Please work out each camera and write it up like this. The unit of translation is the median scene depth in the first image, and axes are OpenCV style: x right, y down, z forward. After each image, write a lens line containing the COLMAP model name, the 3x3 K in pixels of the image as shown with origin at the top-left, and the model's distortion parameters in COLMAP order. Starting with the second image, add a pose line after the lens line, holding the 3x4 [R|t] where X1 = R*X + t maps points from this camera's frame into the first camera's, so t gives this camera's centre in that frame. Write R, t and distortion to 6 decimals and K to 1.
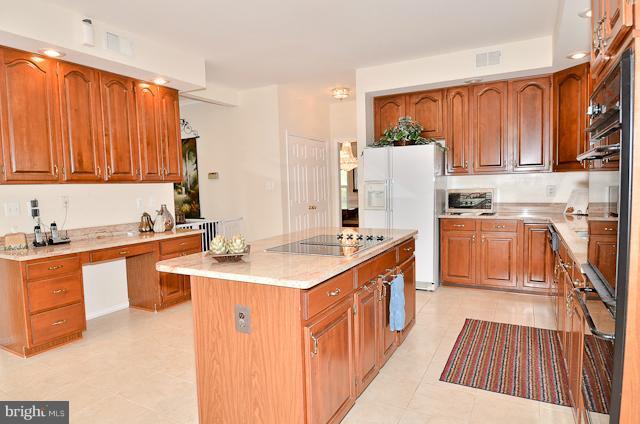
lens RADIAL K [[390.4, 0, 320.0], [0, 390.4, 212.0], [0, 0, 1]] dist [0.002112, 0.000241]
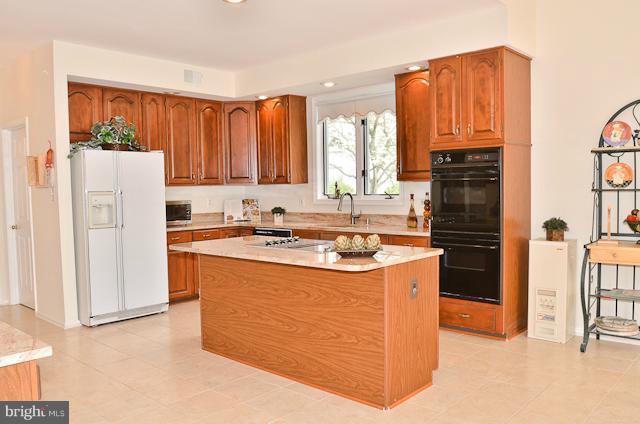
lens RADIAL K [[520.2, 0, 320.0], [0, 520.2, 212.0], [0, 0, 1]] dist [-0.061234, -0.001873]
pose [[0.241924, -0.026542, 0.969932, -0.796193], [0.080360, 0.996740, 0.007232, -0.011098], [-0.966962, 0.076195, 0.243268, 0.339582]]
